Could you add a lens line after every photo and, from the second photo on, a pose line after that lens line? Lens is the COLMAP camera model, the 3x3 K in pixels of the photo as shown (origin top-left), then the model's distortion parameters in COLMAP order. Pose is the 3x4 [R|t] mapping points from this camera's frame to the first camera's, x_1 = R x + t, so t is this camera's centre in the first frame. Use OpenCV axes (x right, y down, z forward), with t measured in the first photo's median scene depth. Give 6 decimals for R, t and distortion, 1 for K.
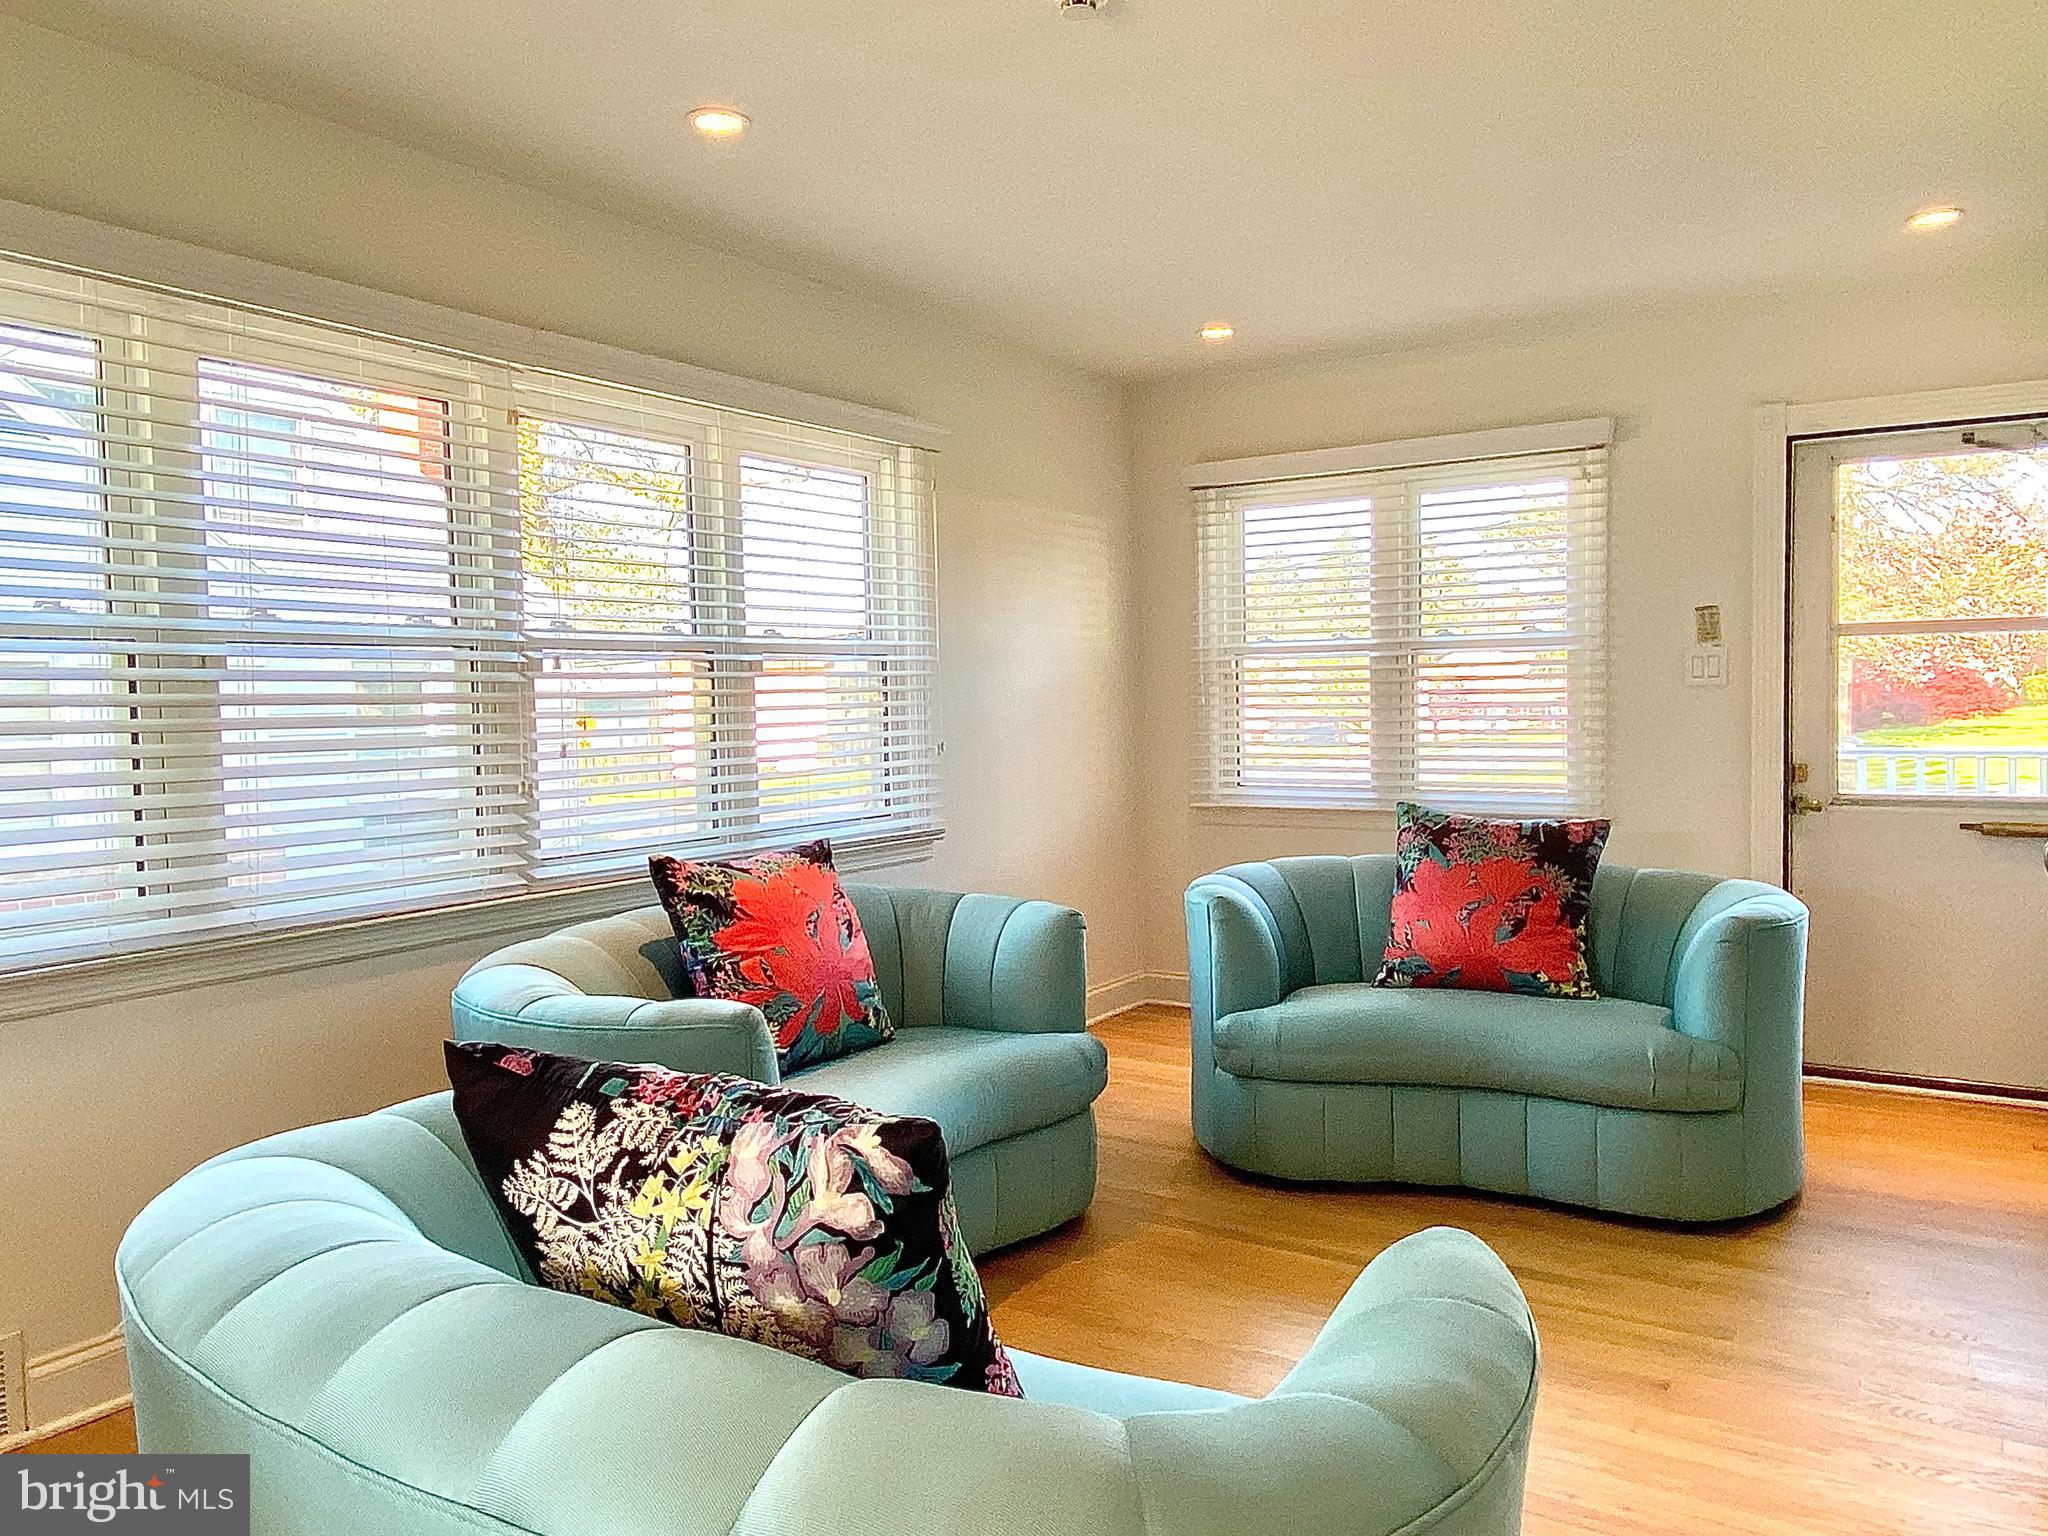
lens RADIAL K [[1555.5, 0, 1032.6], [0, 1555.5, 772.1], [0, 0, 1]] dist [0.040899, -0.010475]
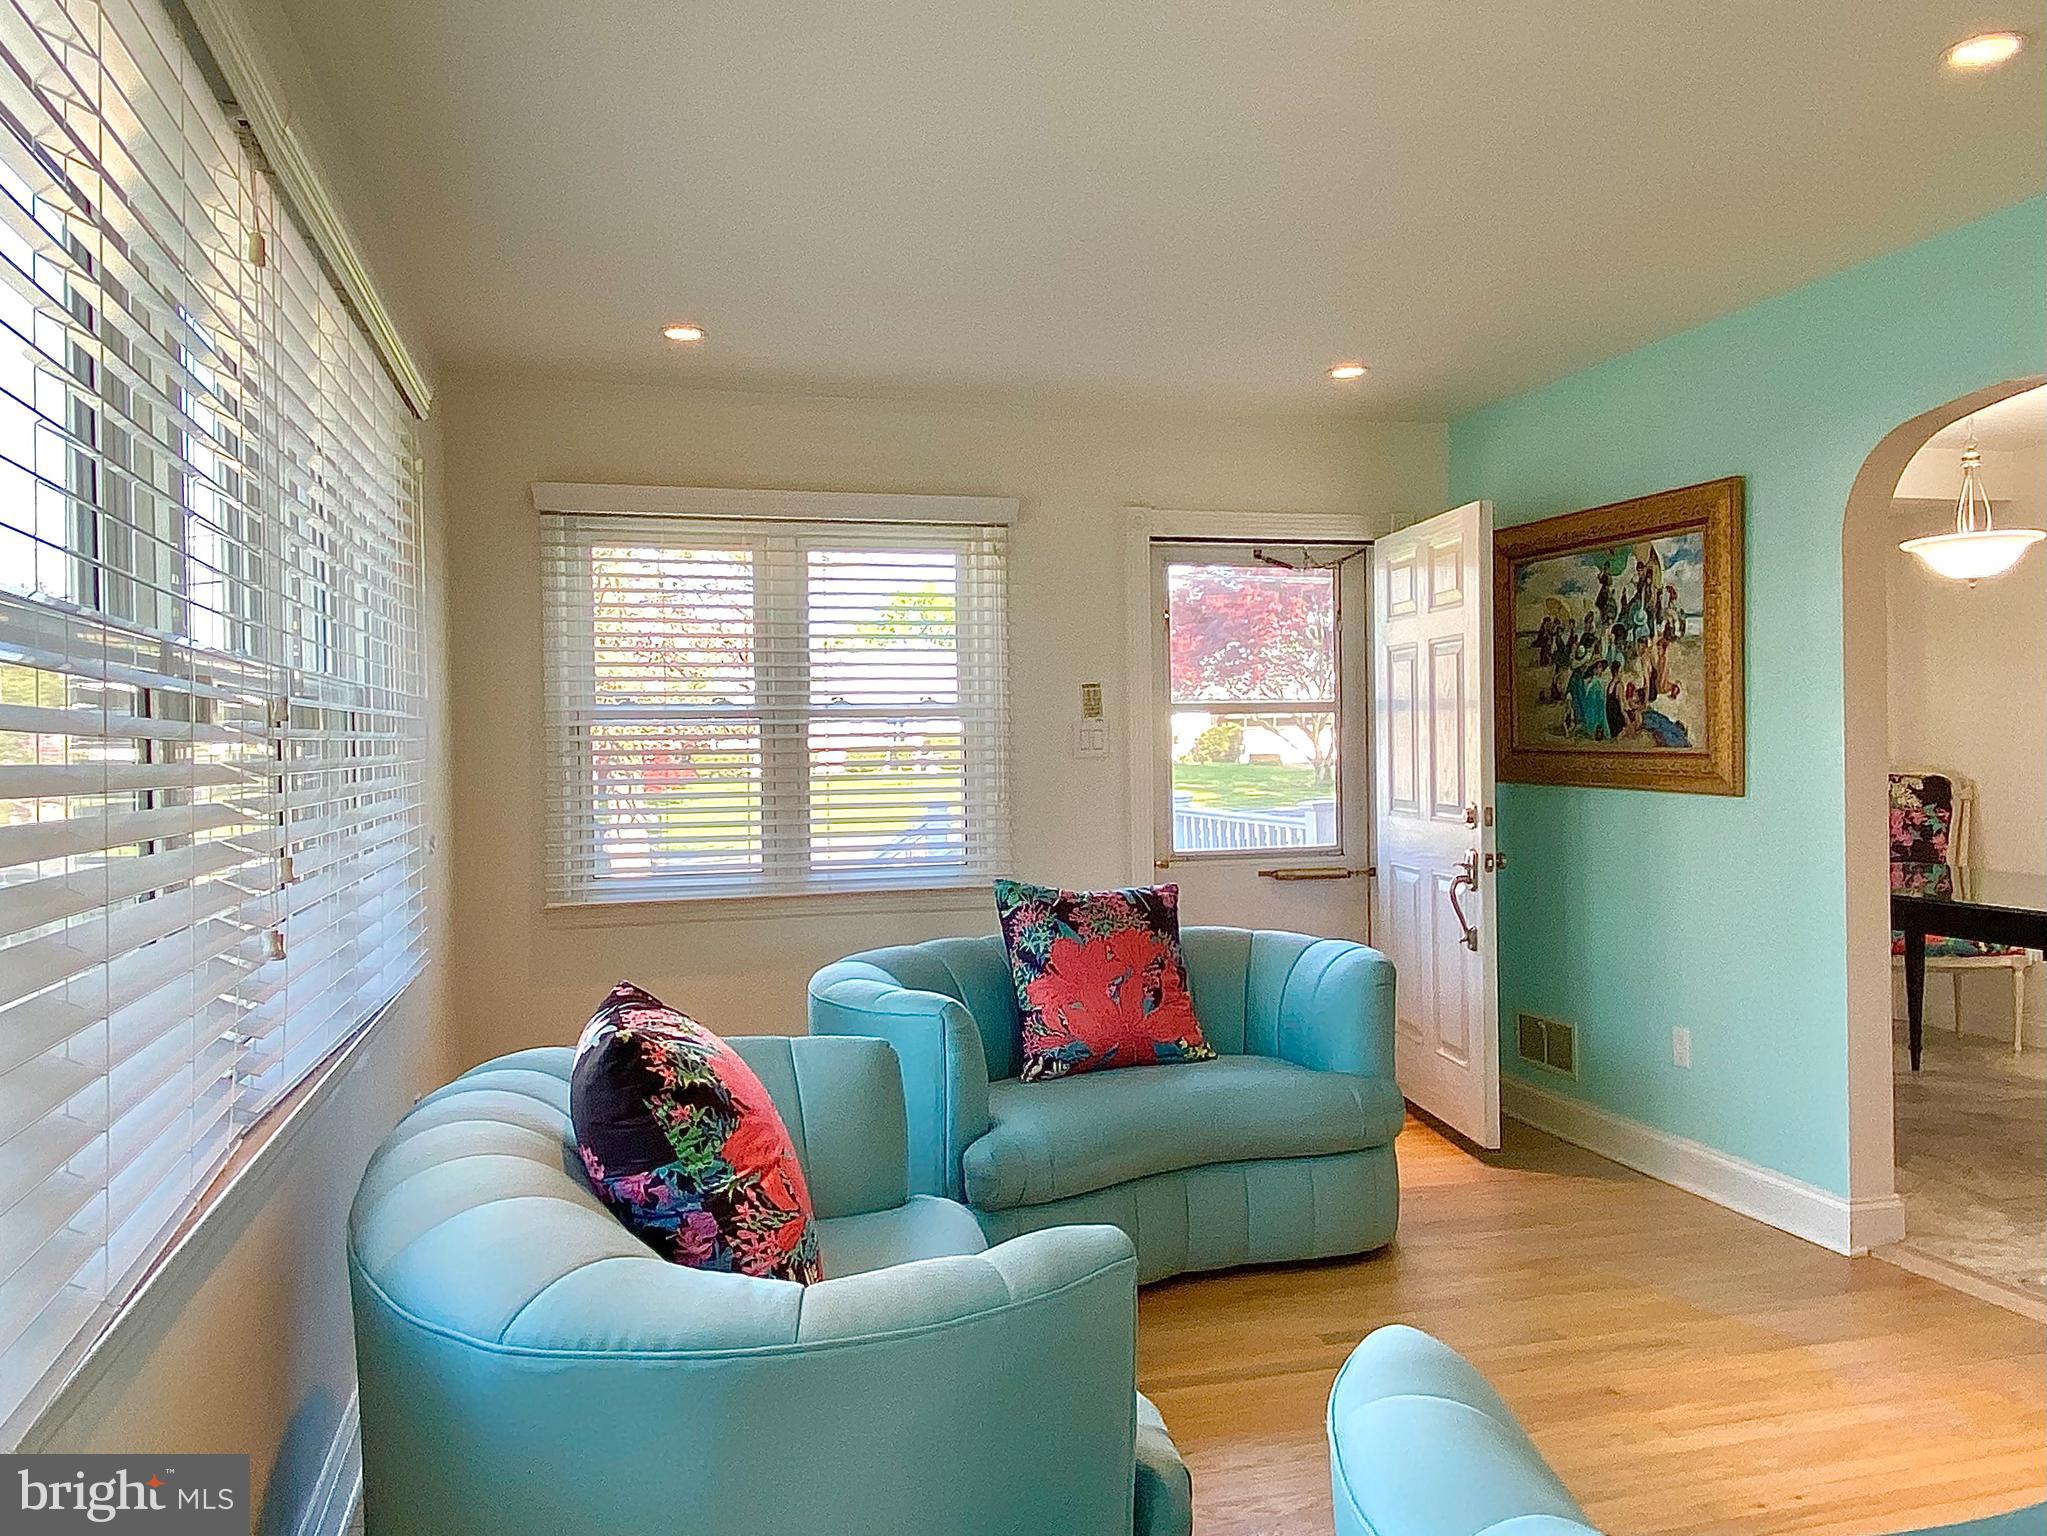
lens RADIAL K [[1554.8, 0, 1030.4], [0, 1554.8, 764.0], [0, 0, 1]] dist [0.040899, -0.010475]
pose [[0.657252, -0.002741, 0.753666, -0.472227], [0.045270, 0.998331, -0.035847, -0.016504], [-0.752310, 0.057679, 0.656279, 0.388045]]
